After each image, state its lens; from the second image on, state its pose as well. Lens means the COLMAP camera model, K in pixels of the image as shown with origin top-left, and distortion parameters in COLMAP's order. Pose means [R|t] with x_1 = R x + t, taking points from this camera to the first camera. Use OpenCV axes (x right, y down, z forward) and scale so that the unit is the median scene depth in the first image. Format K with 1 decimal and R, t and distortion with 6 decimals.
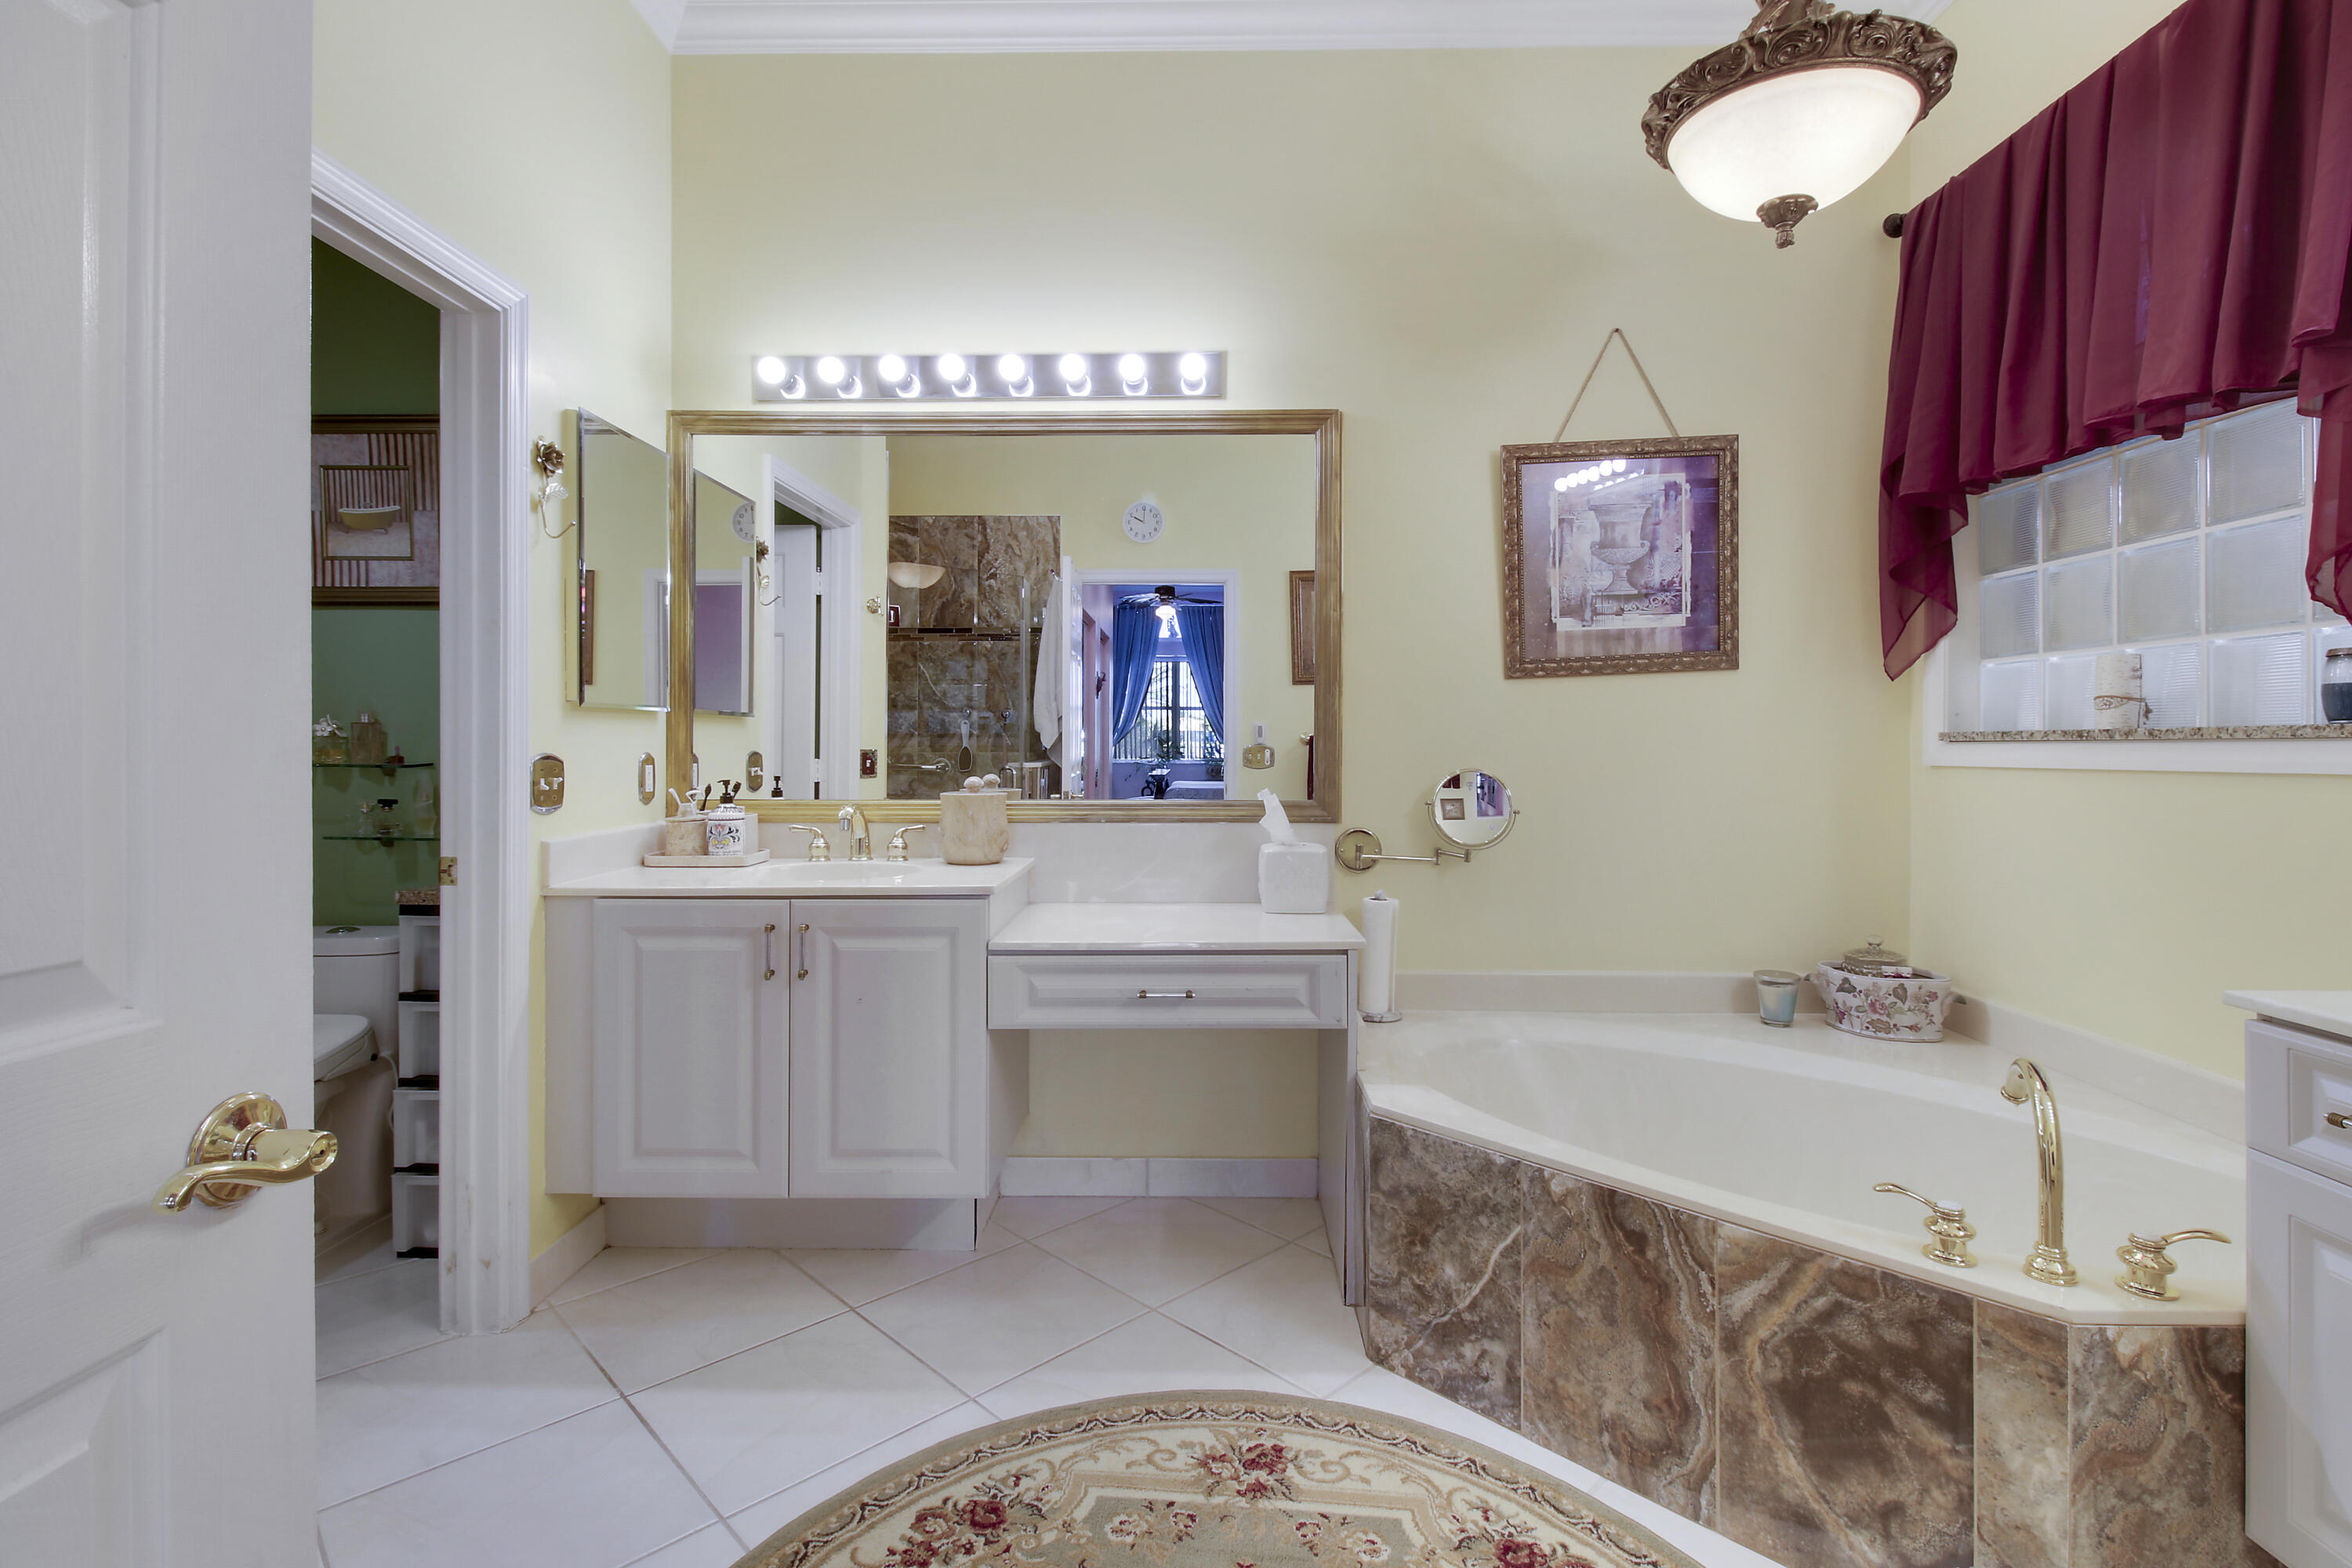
lens RADIAL K [[1075.2, 0, 1180.3], [0, 1075.2, 776.0], [0, 0, 1]] dist [0.001396, -0.010767]
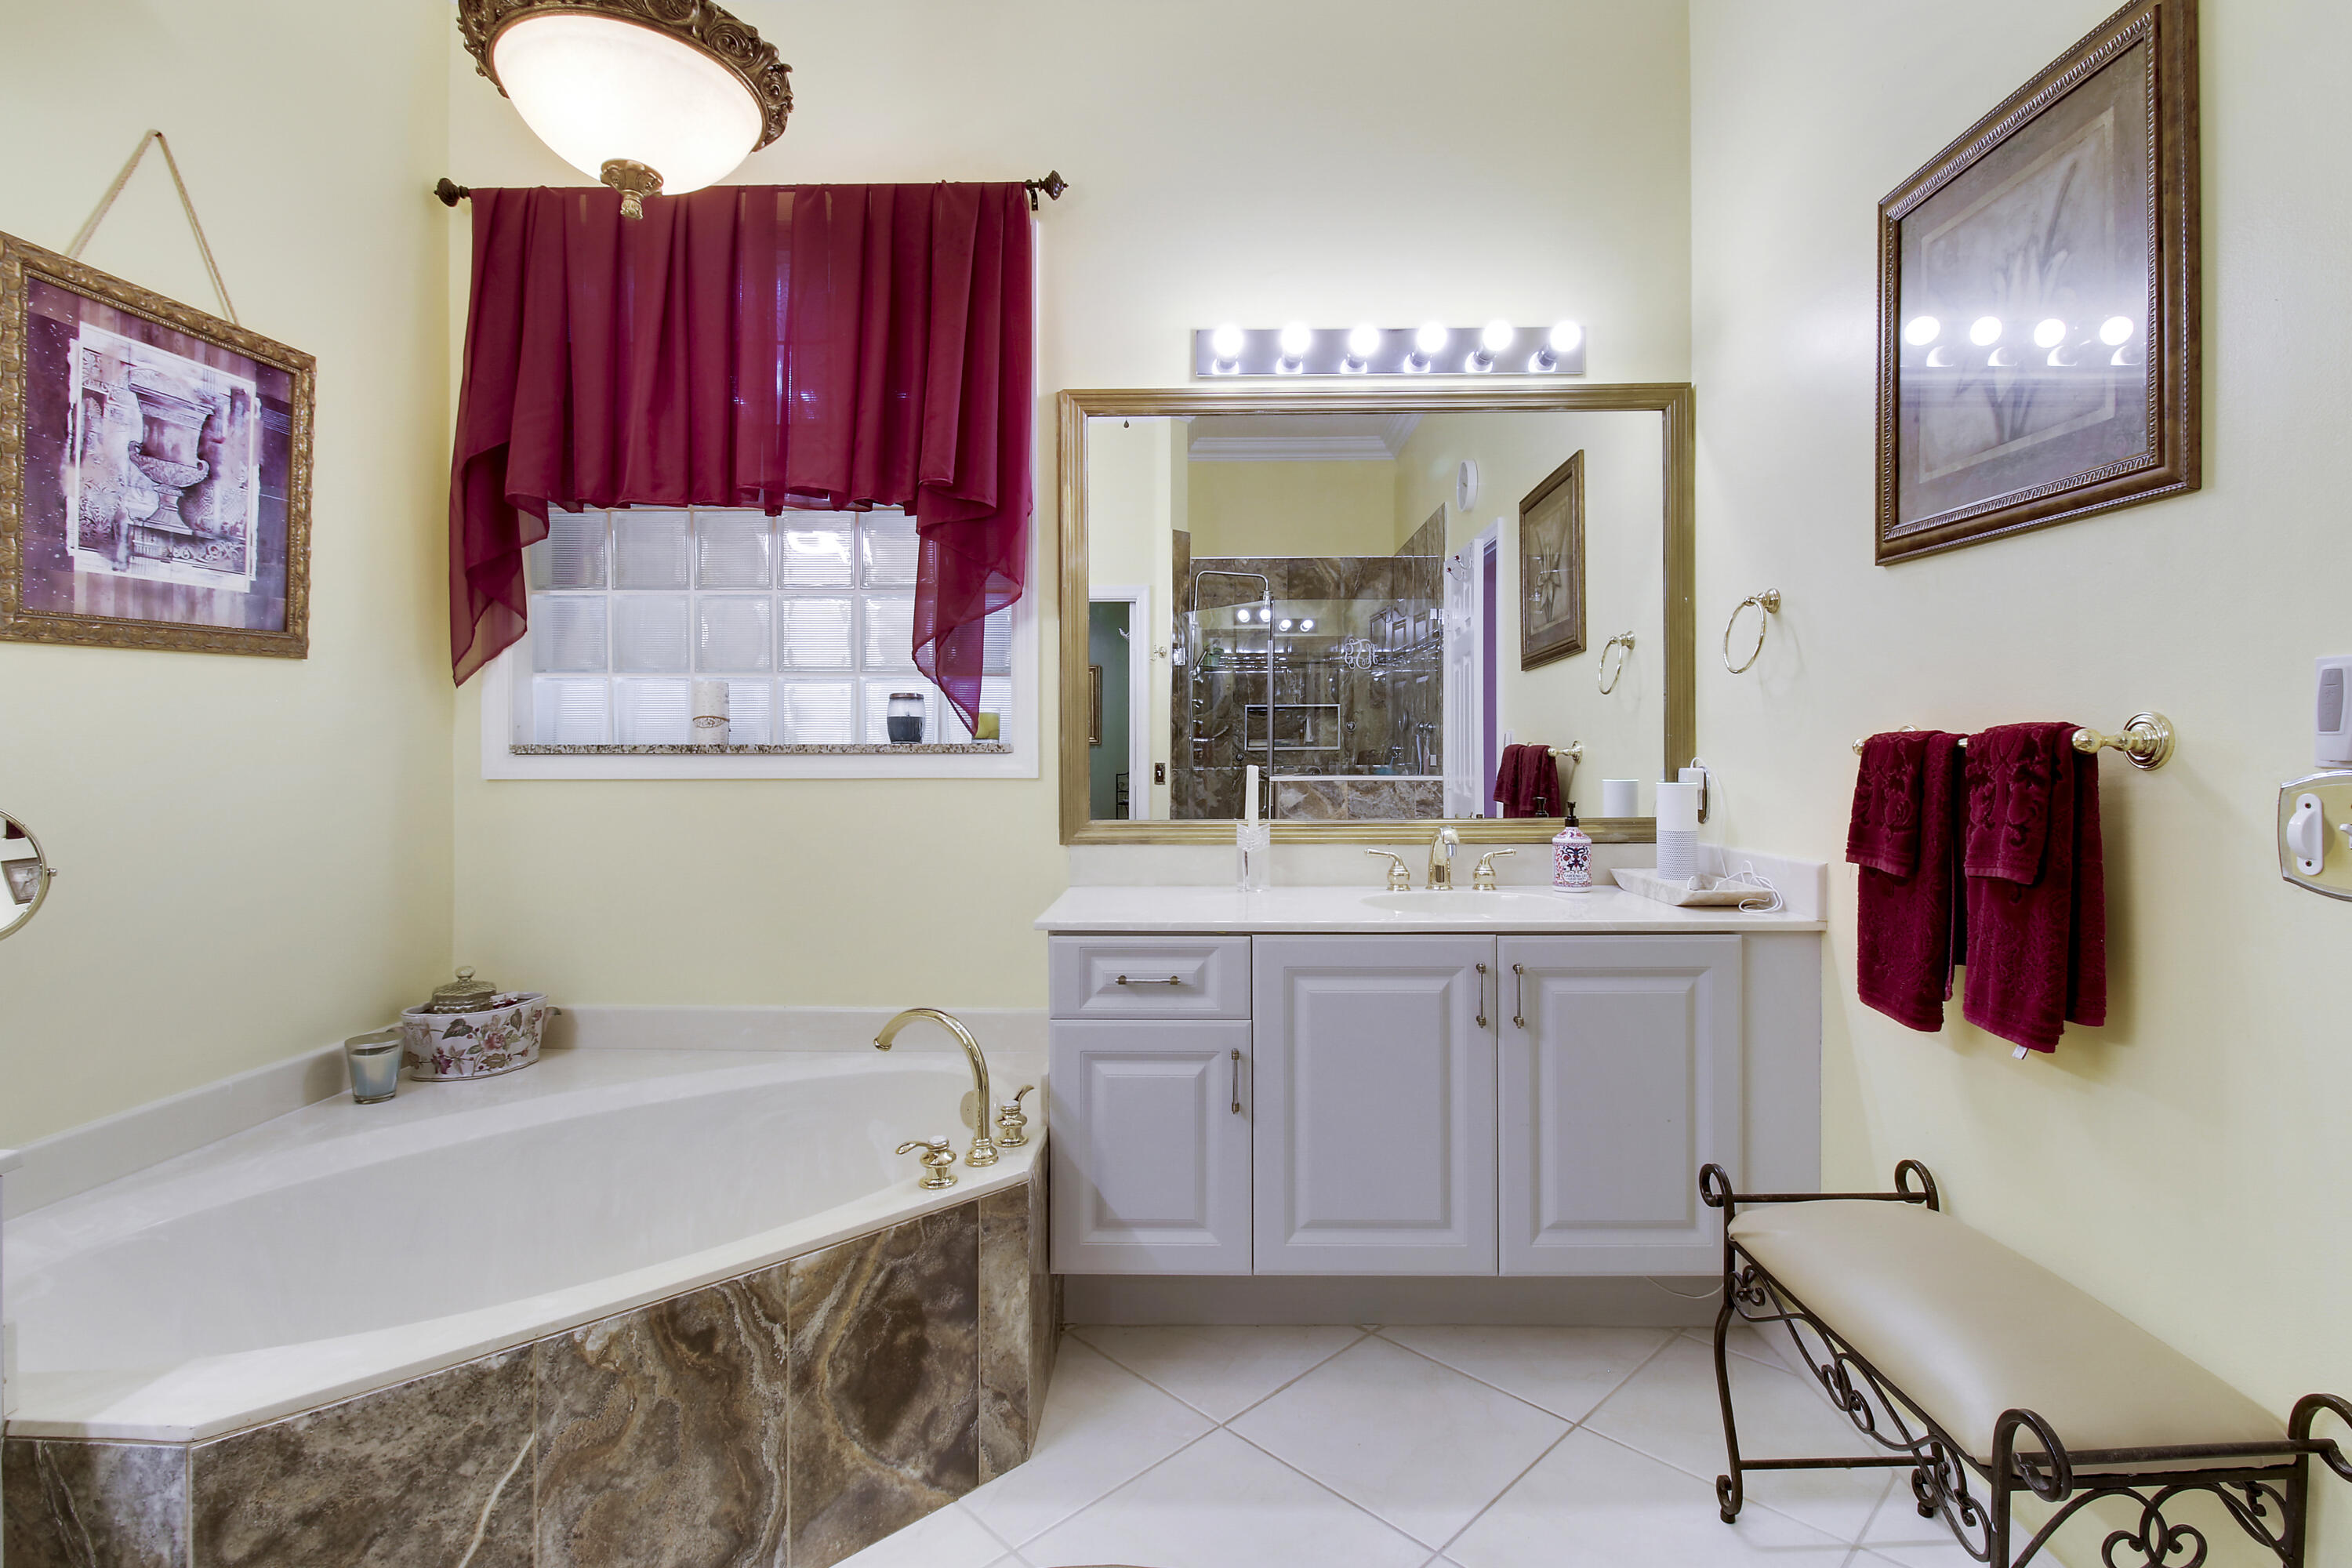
lens RADIAL K [[1091.6, 0, 1176.0], [0, 1091.6, 784.0], [0, 0, 1]] dist [0.000686, -0.015121]
pose [[-0.008311, -0.021036, 0.999744, -0.280746], [0.024782, 0.999467, 0.021236, -0.011402], [-0.999658, 0.024952, -0.007786, 0.404296]]
